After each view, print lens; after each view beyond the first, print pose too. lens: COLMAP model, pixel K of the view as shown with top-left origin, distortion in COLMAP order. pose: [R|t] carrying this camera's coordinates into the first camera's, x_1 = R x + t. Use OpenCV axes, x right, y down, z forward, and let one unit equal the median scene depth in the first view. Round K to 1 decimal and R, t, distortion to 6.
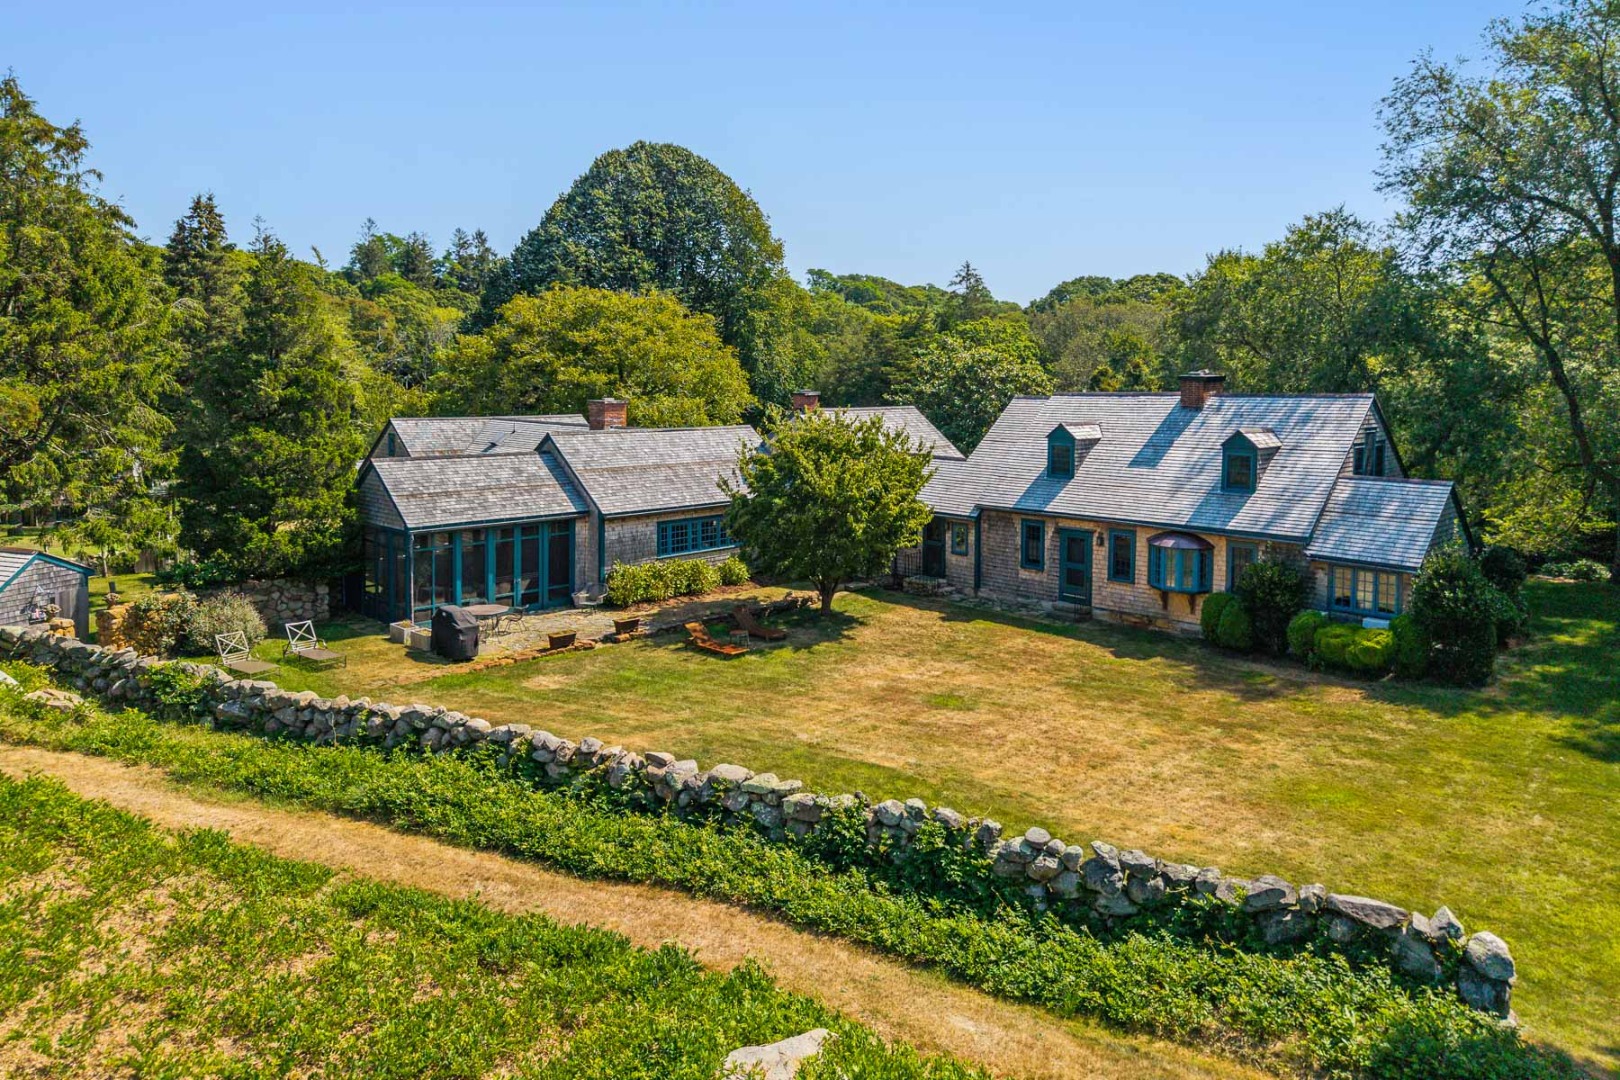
lens RADIAL K [[883.2, 0, 809.0], [0, 883.2, 435.7], [0, 0, 1]] dist [0.015144, -0.000269]
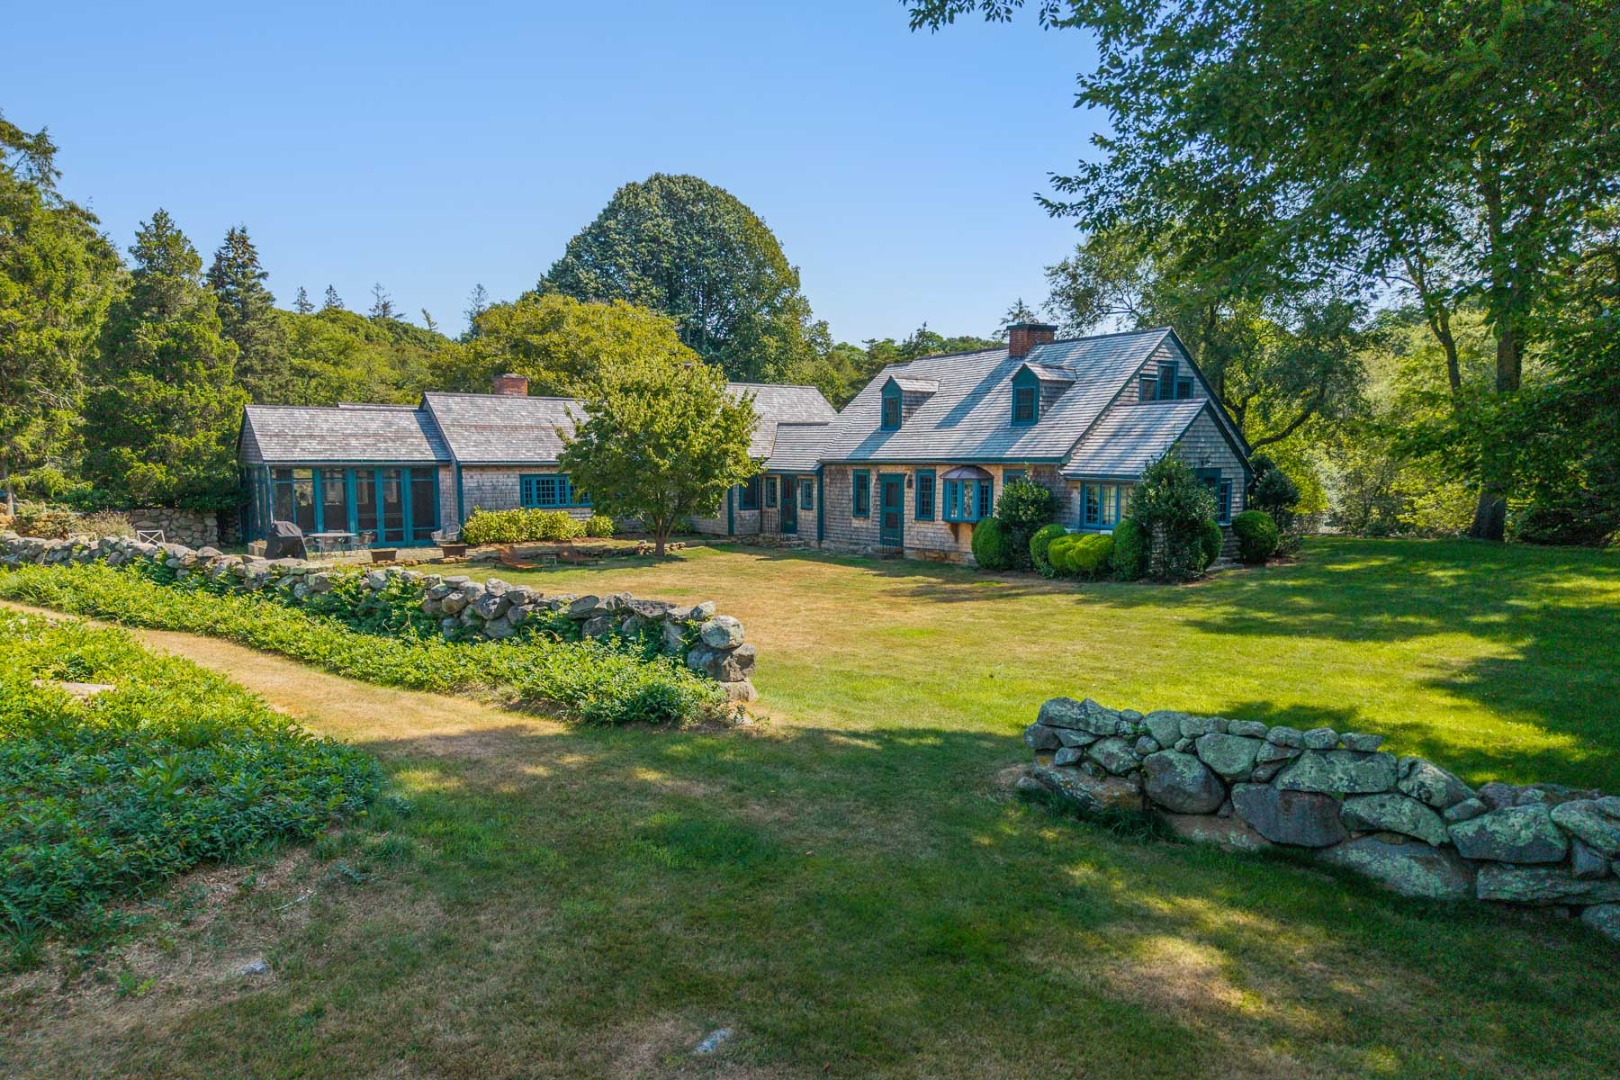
lens RADIAL K [[870.8, 0, 810.0], [0, 870.8, 540.0], [0, 0, 1]] dist [0.026556, 0.000308]
pose [[0.992833, 0.006266, -0.119349, 0.325324], [-0.000630, 0.998885, 0.047207, 0.133492], [0.119512, -0.046793, 0.991729, -0.025300]]
